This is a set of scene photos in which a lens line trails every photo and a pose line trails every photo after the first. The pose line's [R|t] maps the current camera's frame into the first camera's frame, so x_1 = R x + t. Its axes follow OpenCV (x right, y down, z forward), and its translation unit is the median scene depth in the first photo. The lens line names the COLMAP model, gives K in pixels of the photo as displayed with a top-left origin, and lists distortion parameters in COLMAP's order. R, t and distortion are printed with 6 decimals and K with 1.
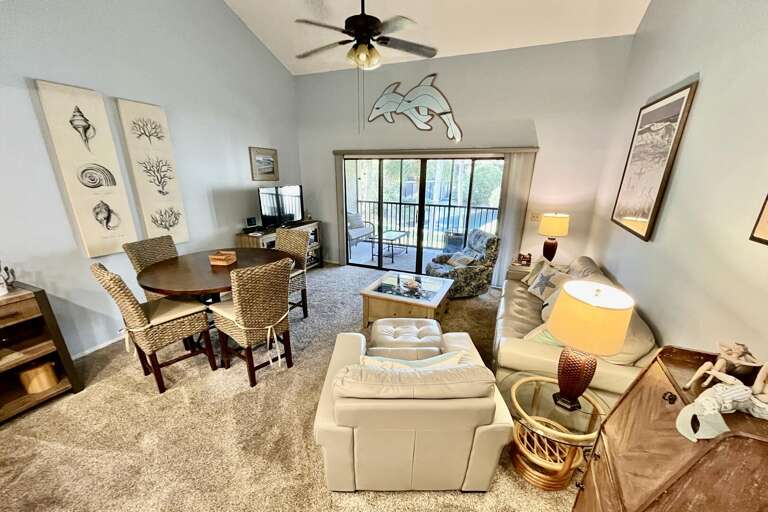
lens RADIAL K [[314.0, 0, 382.5], [0, 314.0, 279.4], [0, 0, 1]] dist [0.000556, -0.000001]
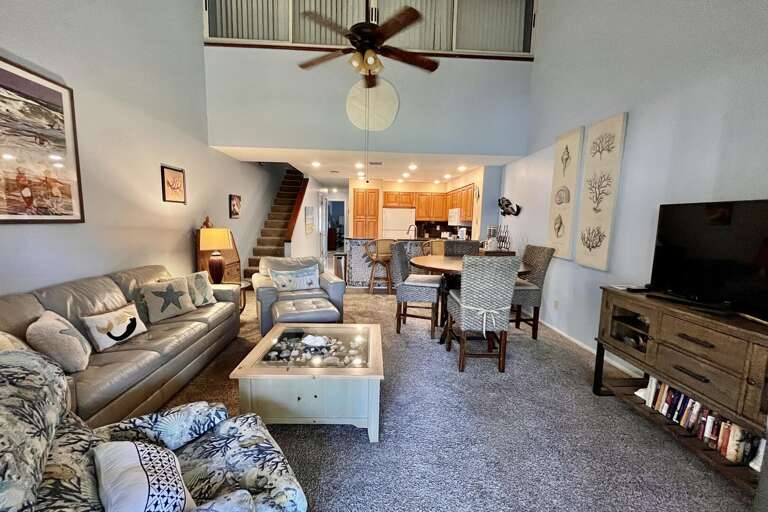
lens RADIAL K [[308.4, 0, 384.0], [0, 308.4, 256.0], [0, 0, 1]] dist [0.000000, -0.000026]
pose [[-0.899281, 0.024467, -0.436687, 0.251612], [-0.175032, 0.894865, 0.410585, -0.429346], [0.400822, 0.445666, -0.800452, 1.575907]]
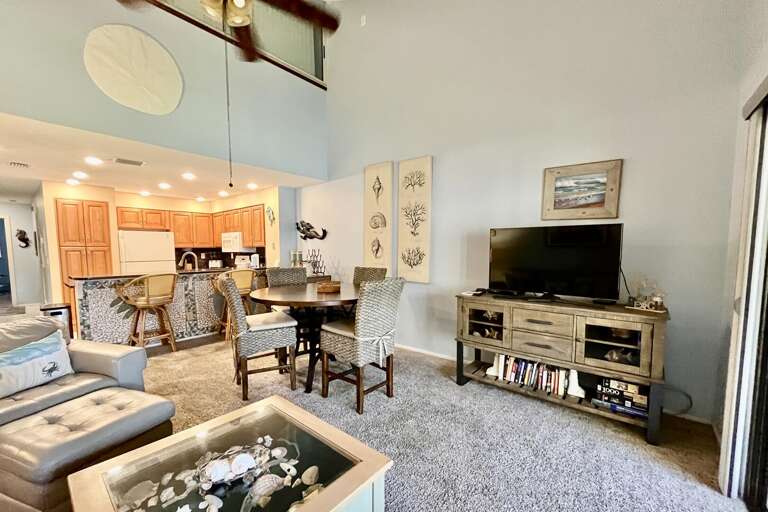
lens RADIAL K [[309.4, 0, 382.4], [0, 309.4, 272.1], [0, 0, 1]] dist [-0.001565, -0.000268]
pose [[-0.287464, 0.066373, -0.955489, 0.370703], [-0.325313, 0.931525, 0.162580, -0.299808], [0.900853, 0.357569, -0.246188, 1.251217]]
